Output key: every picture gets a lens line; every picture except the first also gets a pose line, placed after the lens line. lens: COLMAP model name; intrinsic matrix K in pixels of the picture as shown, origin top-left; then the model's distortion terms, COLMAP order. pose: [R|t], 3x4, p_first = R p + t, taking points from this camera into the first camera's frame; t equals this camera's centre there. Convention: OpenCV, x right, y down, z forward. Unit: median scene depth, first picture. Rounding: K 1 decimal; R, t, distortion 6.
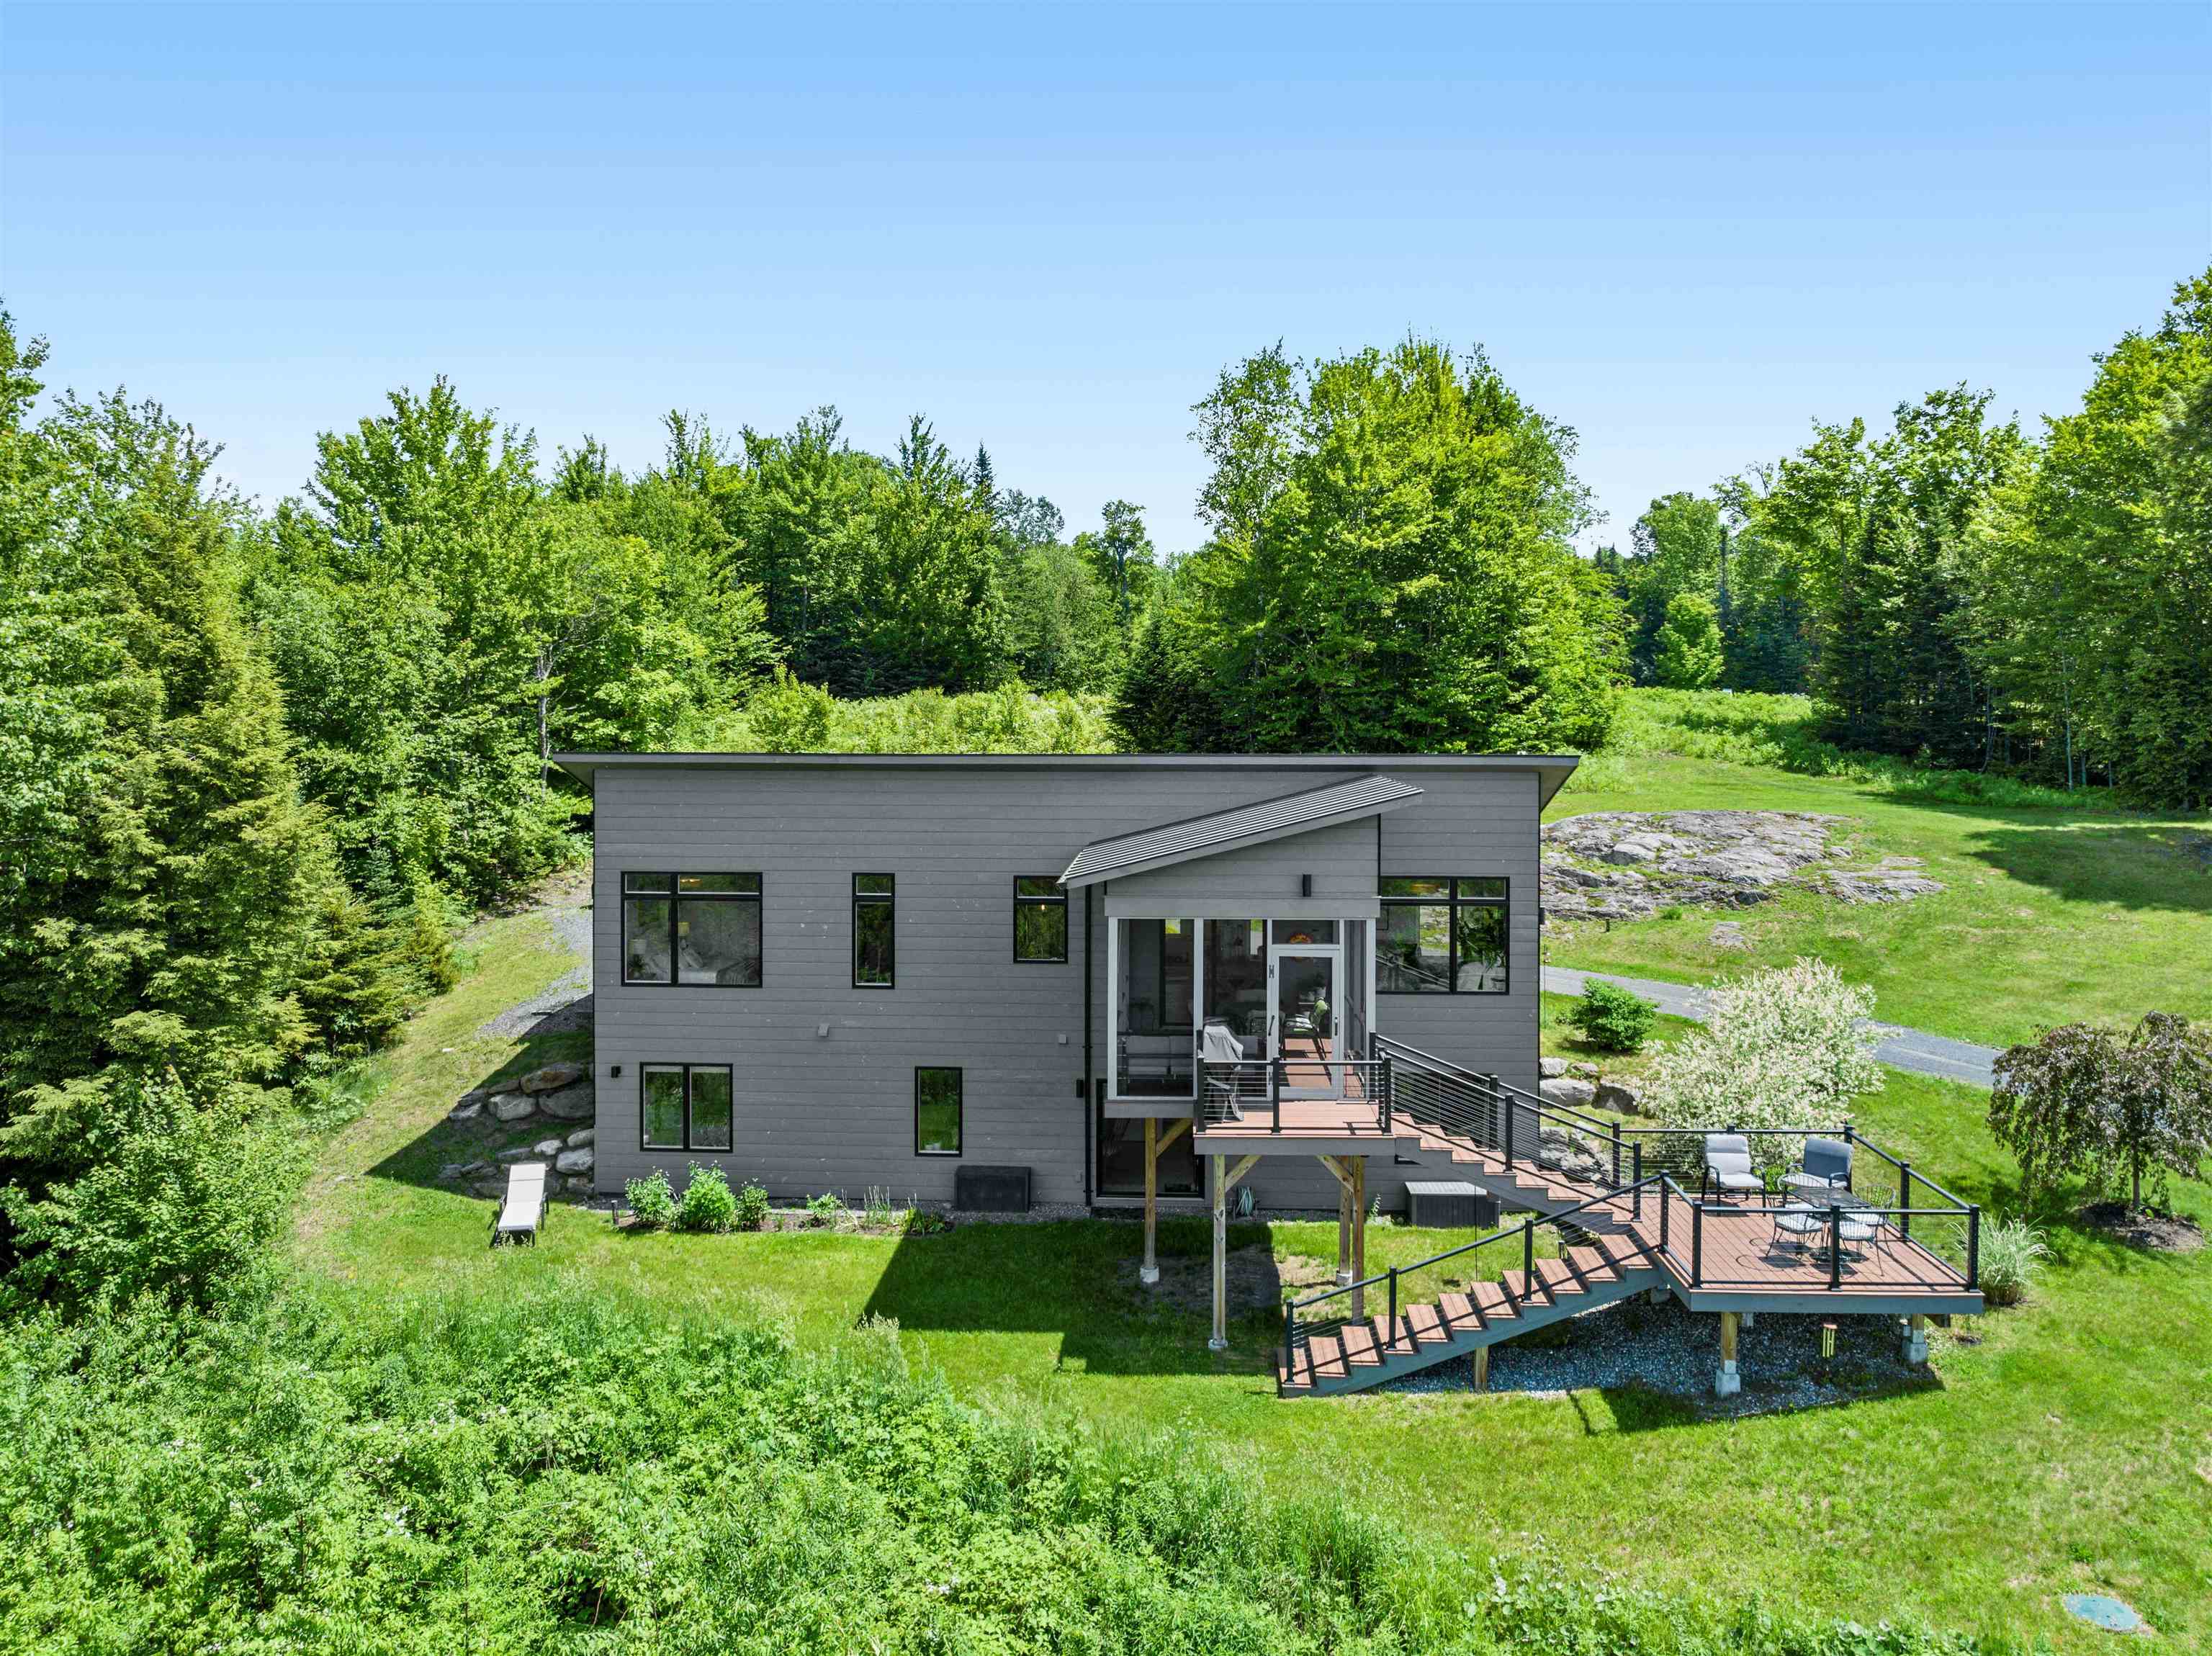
lens RADIAL K [[1620.0, 0, 1113.0], [0, 1620.0, 754.7], [0, 0, 1]] dist [-0.001480, -0.058250]
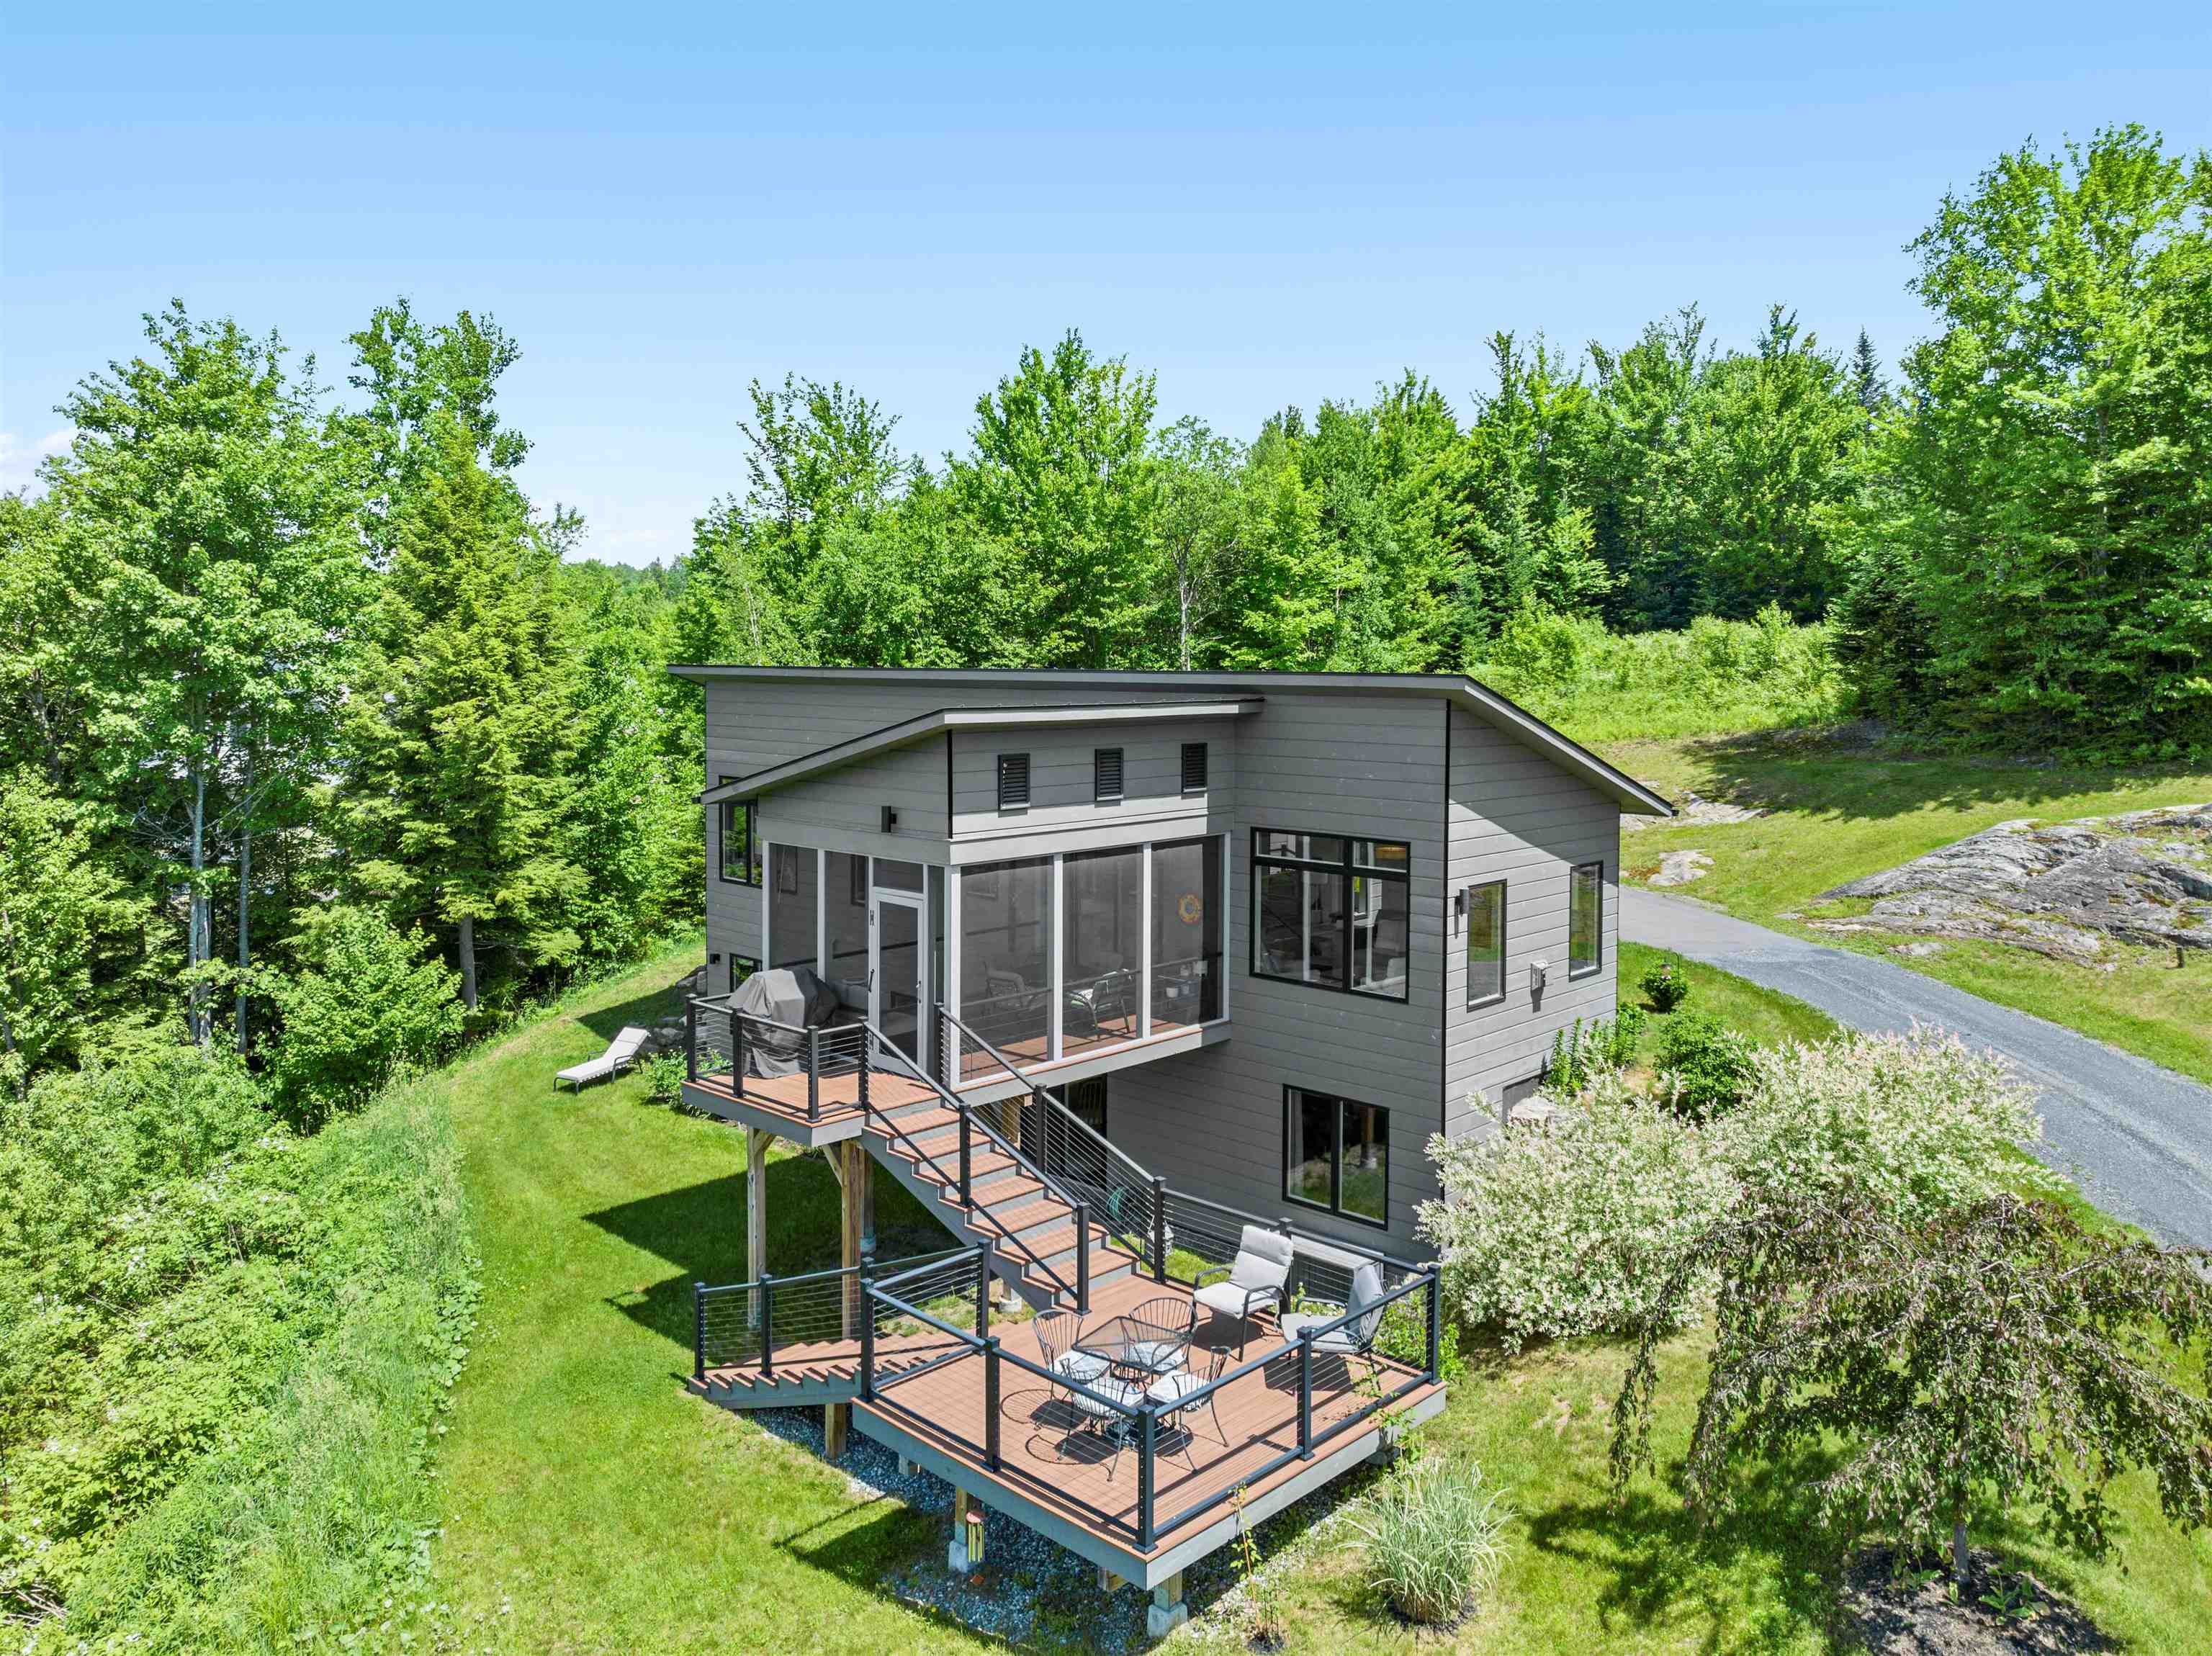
lens RADIAL K [[1620.0, 0, 1113.0], [0, 1620.0, 754.7], [0, 0, 1]] dist [-0.001480, -0.058250]
pose [[0.756483, 0.042416, -0.652637, 0.289300], [-0.019544, 0.998915, 0.042267, 0.003822], [0.653721, -0.019220, 0.756491, 0.170751]]
